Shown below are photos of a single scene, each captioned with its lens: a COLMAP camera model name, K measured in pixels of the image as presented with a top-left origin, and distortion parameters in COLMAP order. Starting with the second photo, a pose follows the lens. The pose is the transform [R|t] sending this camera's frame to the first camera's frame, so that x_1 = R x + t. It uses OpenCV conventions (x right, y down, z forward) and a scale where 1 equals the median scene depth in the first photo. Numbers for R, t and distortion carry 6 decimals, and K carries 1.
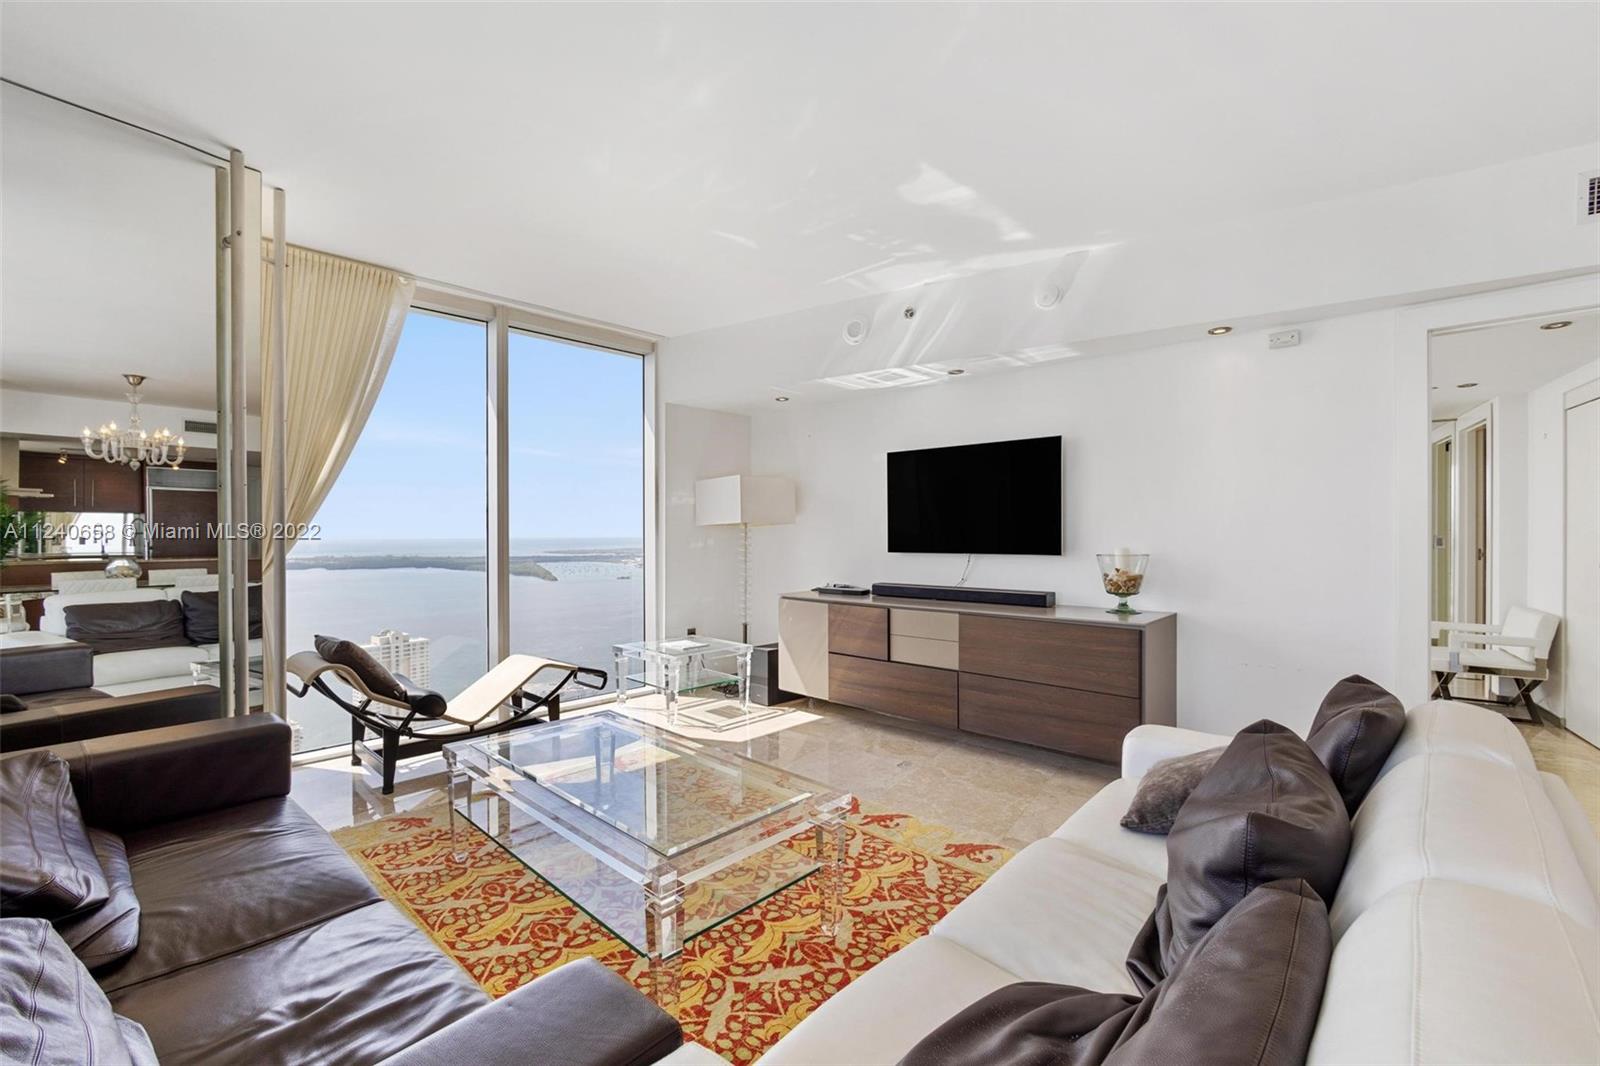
lens RADIAL K [[667.3, 0, 797.0], [0, 667.3, 526.4], [0, 0, 1]] dist [-0.001912, -0.000665]
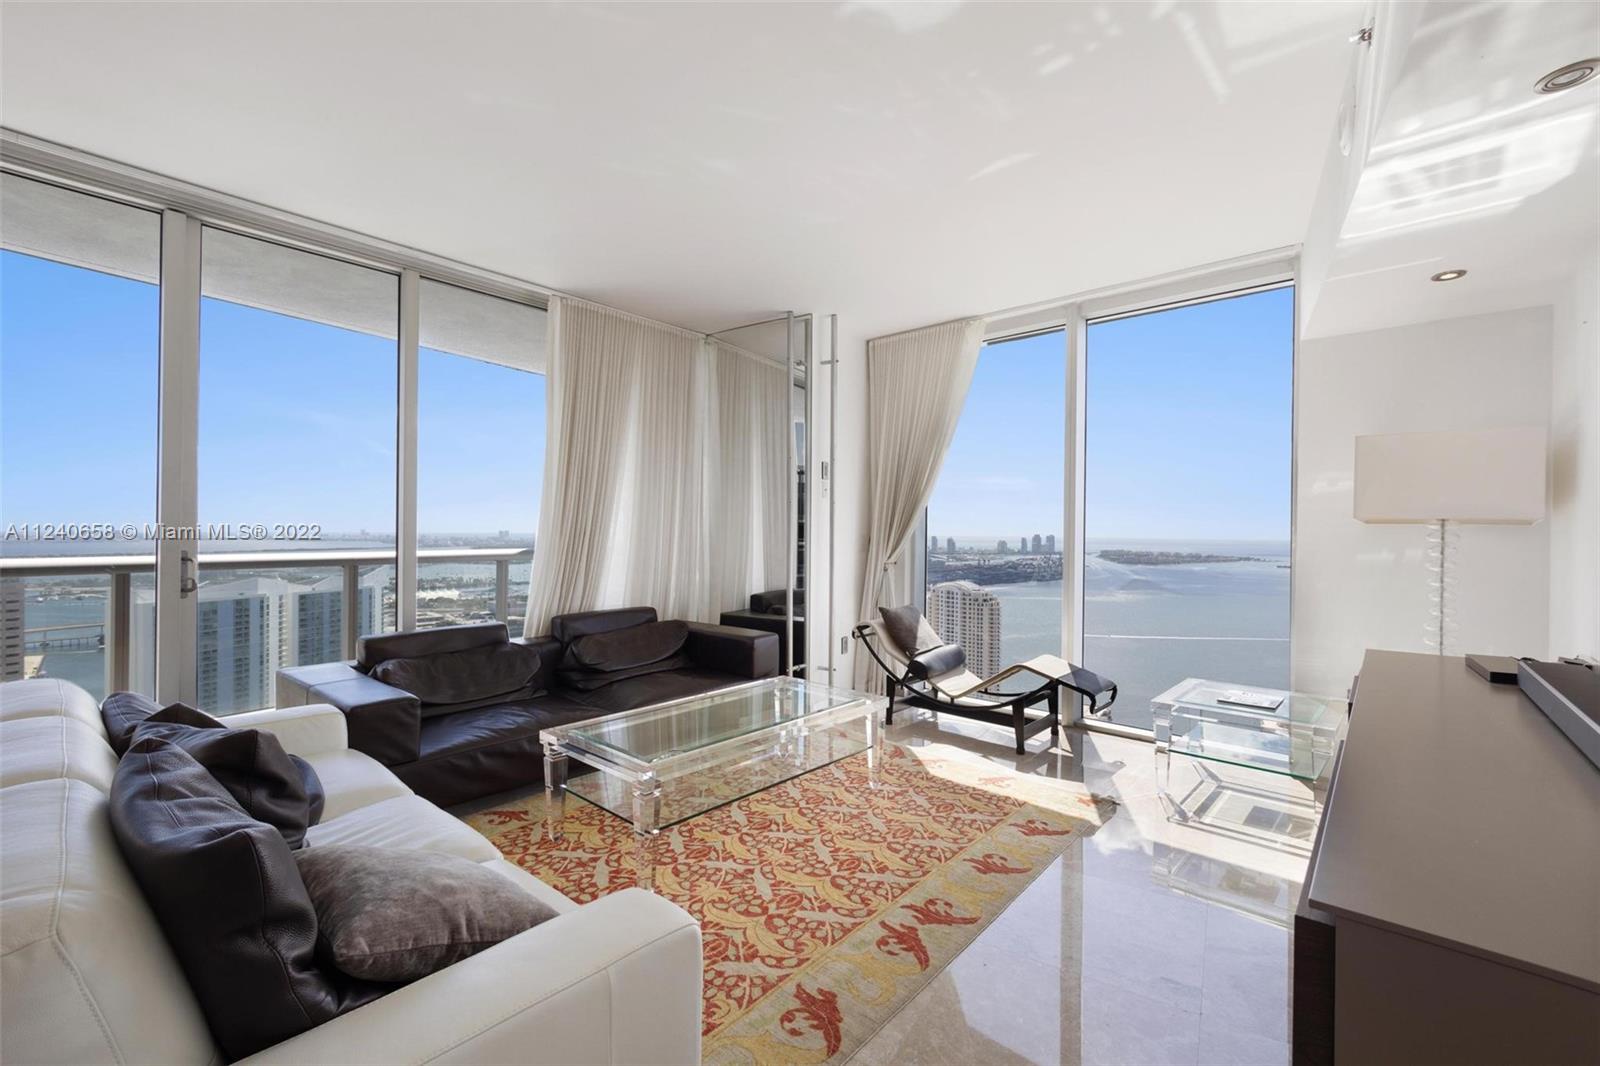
lens RADIAL K [[668.9, 0, 800.0], [0, 668.9, 533.0], [0, 0, 1]] dist [0.000213, 0.000052]
pose [[0.045376, 0.008429, -0.998934, 0.836940], [-0.000266, 0.999964, 0.008426, 0.001057], [0.998970, -0.000117, 0.045377, 0.866871]]
